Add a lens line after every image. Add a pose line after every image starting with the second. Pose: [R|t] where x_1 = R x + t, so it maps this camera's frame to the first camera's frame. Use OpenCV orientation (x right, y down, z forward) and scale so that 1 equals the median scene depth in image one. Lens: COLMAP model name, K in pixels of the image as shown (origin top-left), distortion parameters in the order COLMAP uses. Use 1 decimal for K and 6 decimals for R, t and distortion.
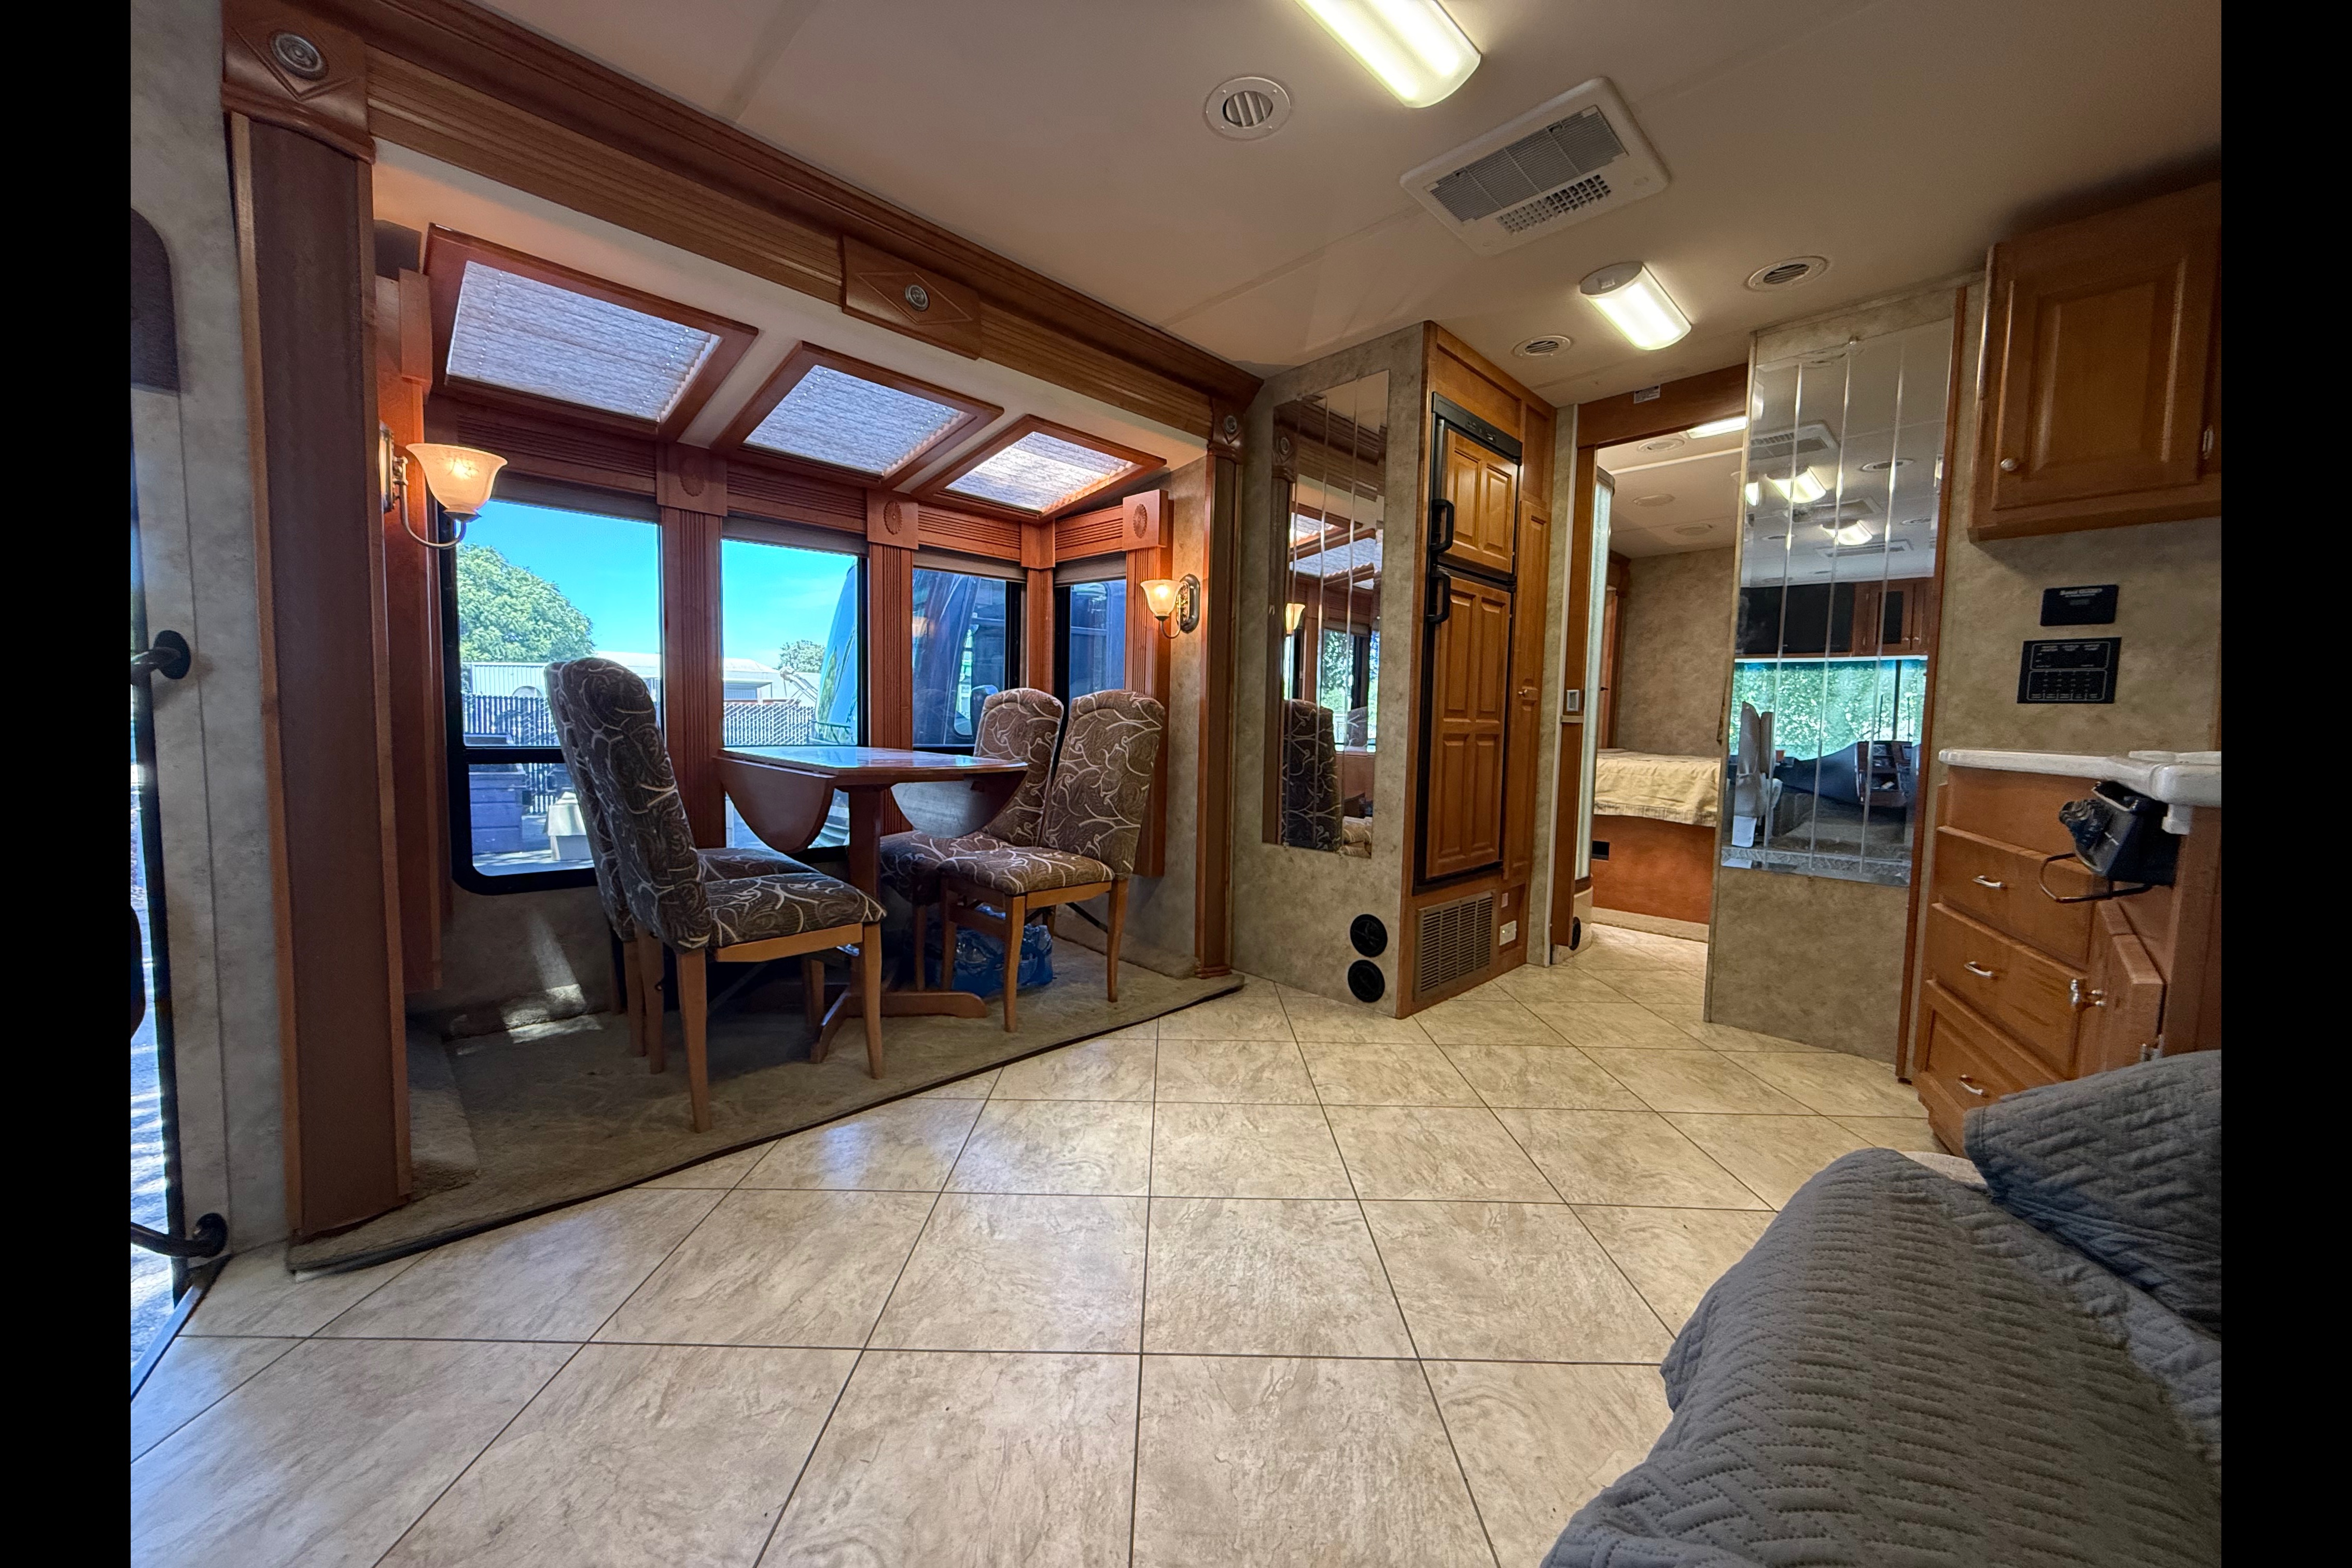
lens RADIAL K [[837.4, 0, 1171.6], [0, 837.4, 789.3], [0, 0, 1]] dist [0.001603, 0.000224]
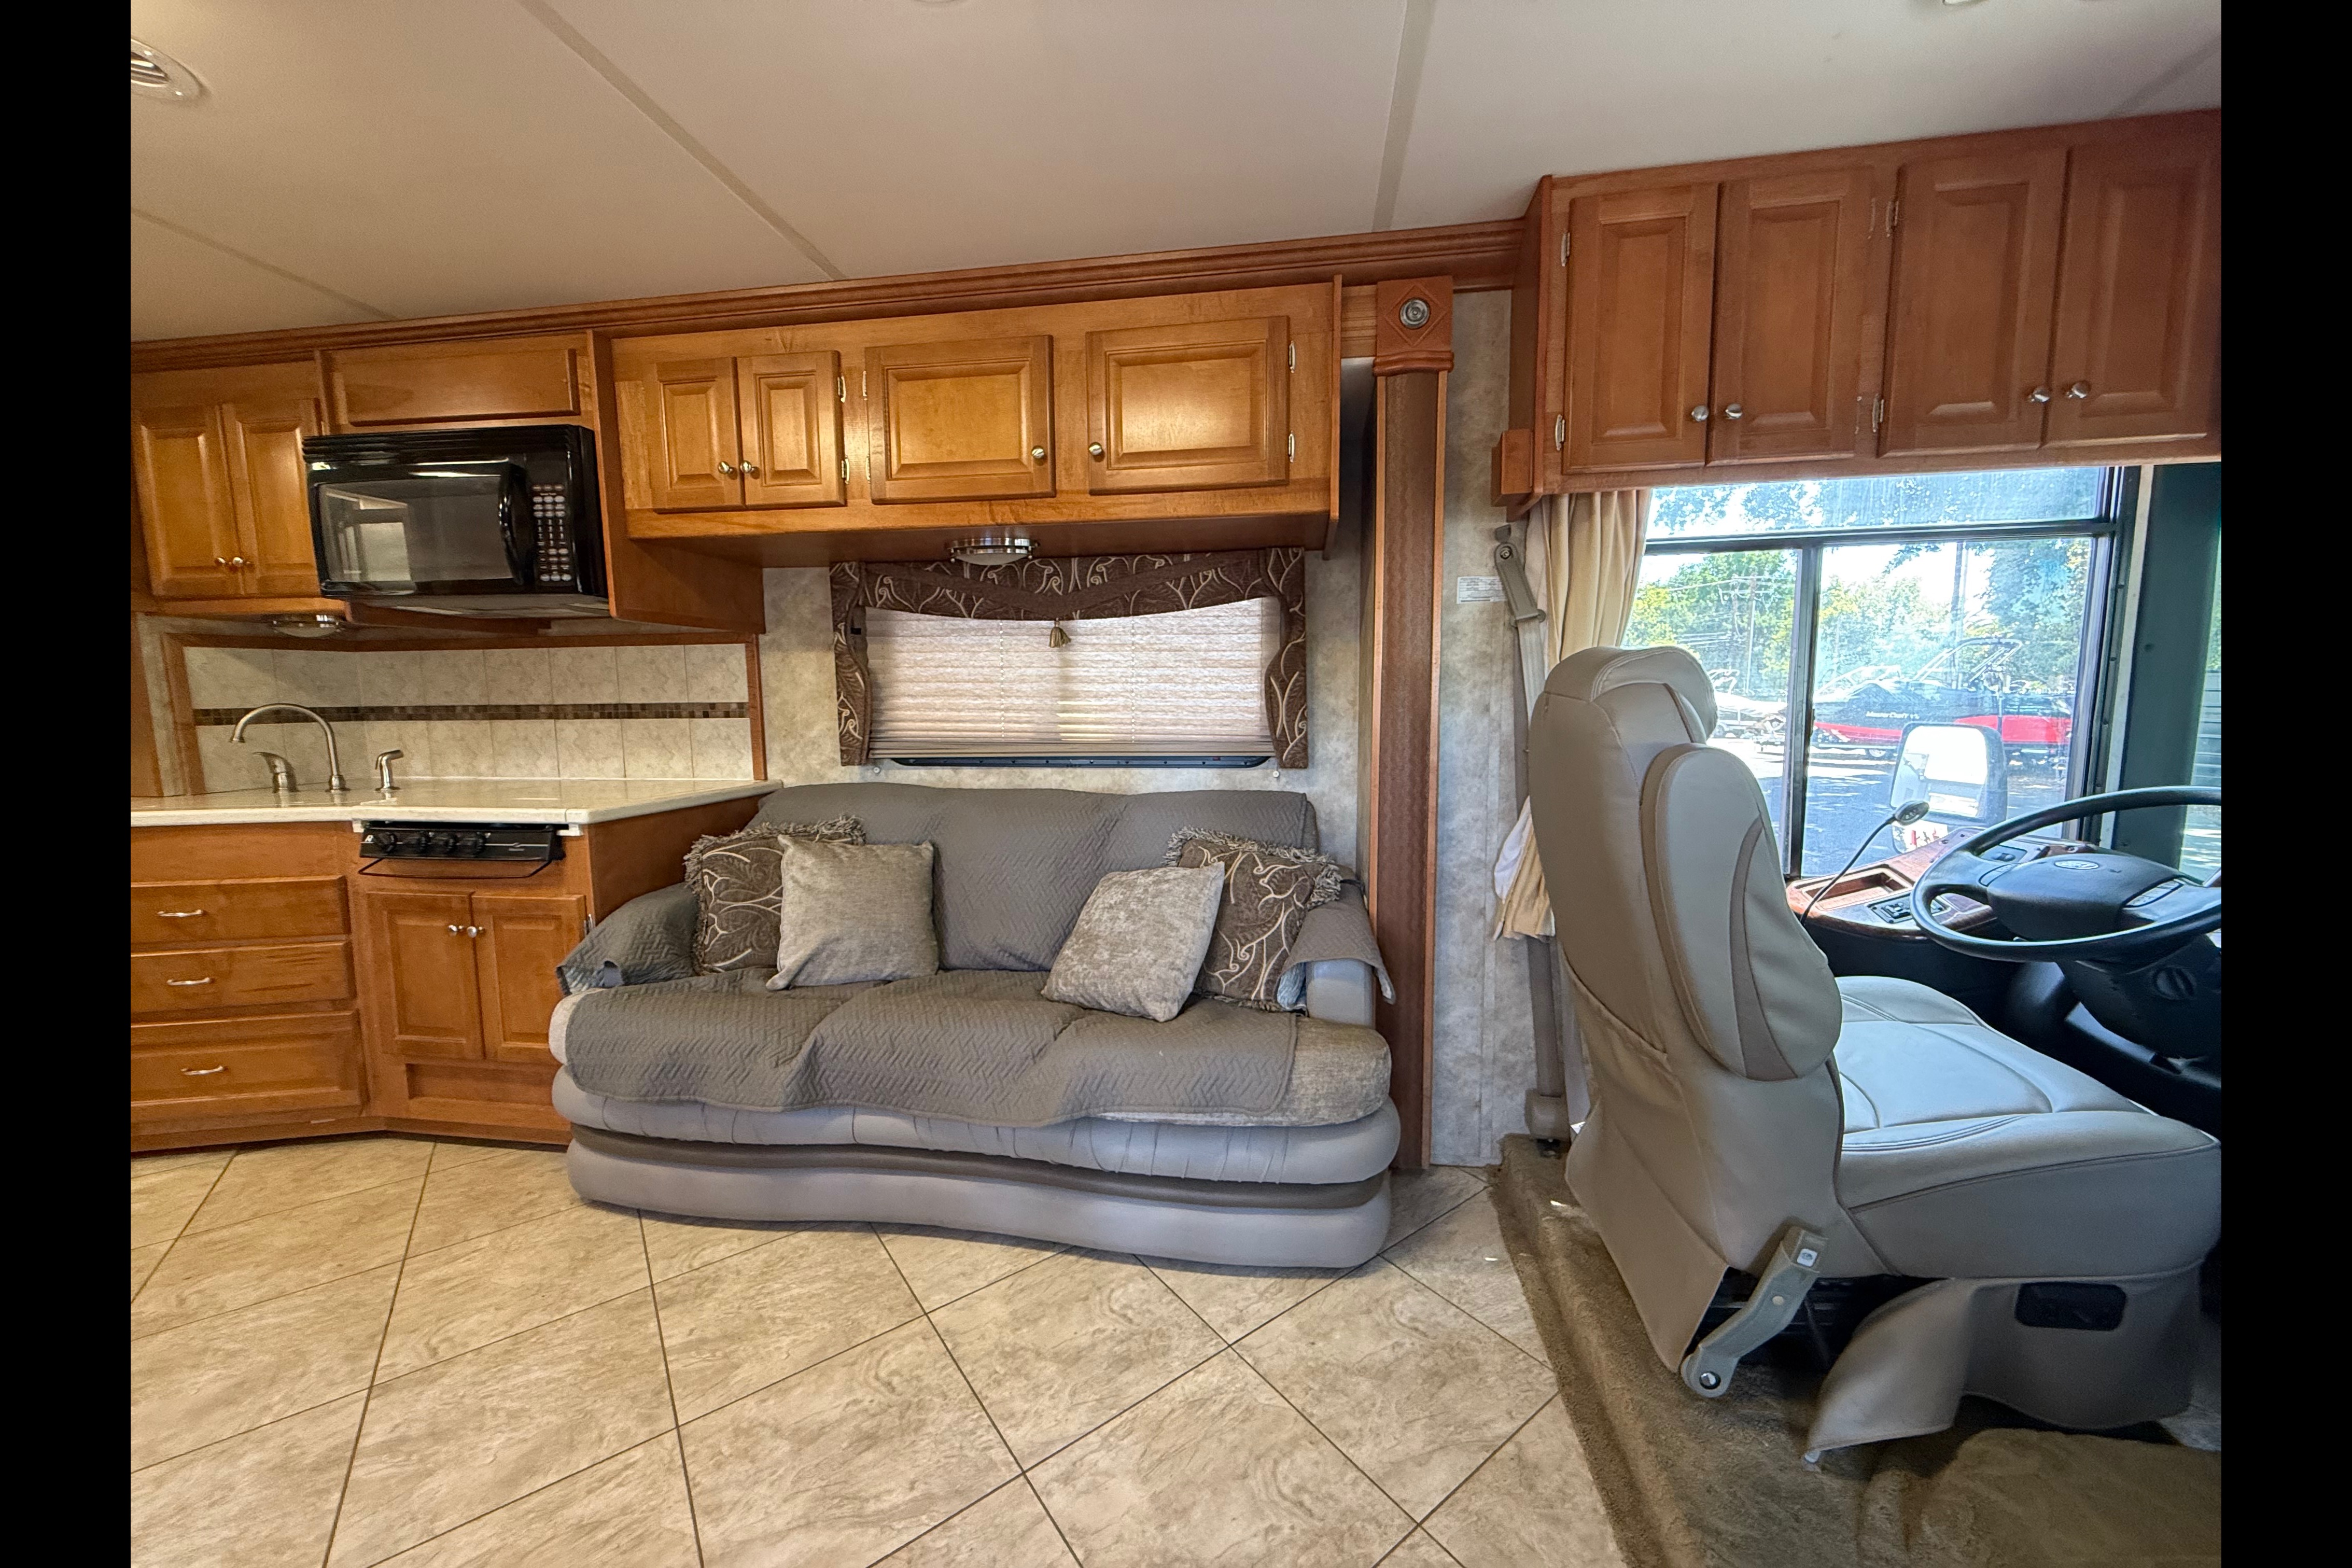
lens RADIAL K [[842.6, 0, 1173.9], [0, 842.6, 788.8], [0, 0, 1]] dist [0.000291, -0.000190]
pose [[-0.612650, -0.099523, 0.784064, -0.679951], [0.055064, 0.984255, 0.167959, -0.150338], [-0.788434, 0.146073, -0.597523, 0.391339]]
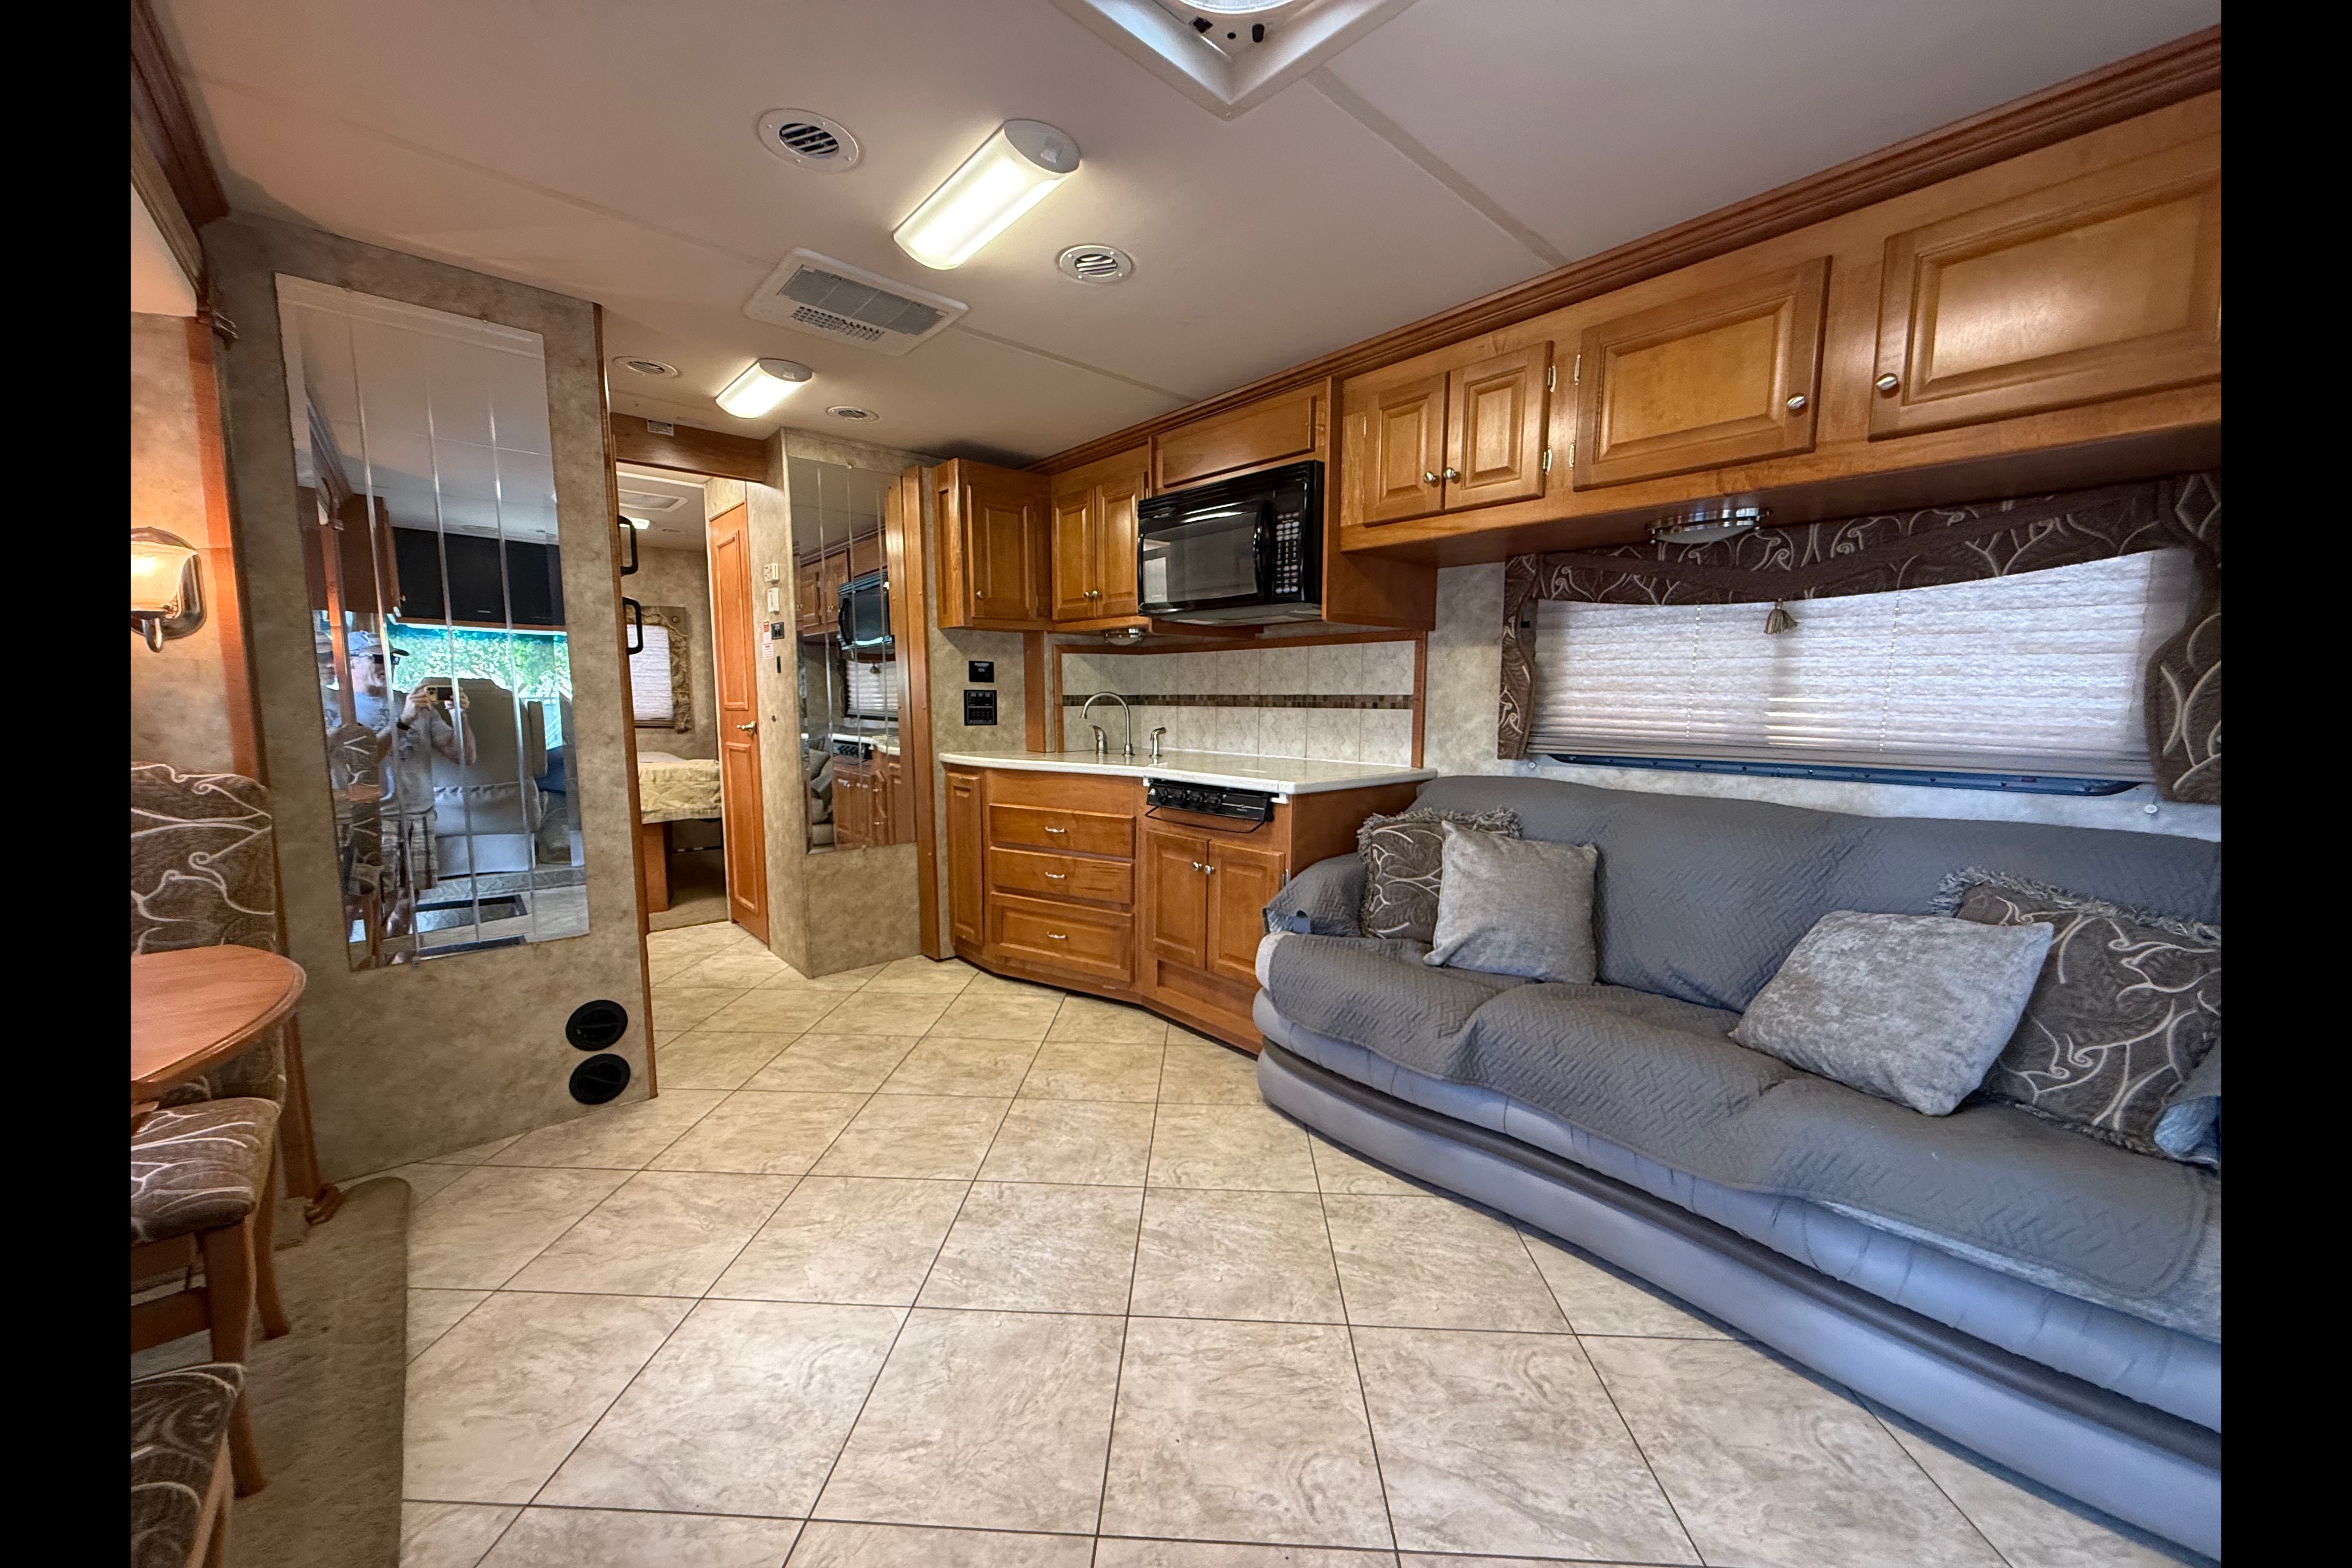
lens RADIAL K [[842.6, 0, 1173.9], [0, 842.6, 788.8], [0, 0, 1]] dist [0.000291, -0.000190]
pose [[0.036978, -0.130985, 0.990694, -0.667650], [0.071565, 0.989174, 0.128113, -0.153084], [-0.996750, 0.066162, 0.045952, 0.459034]]
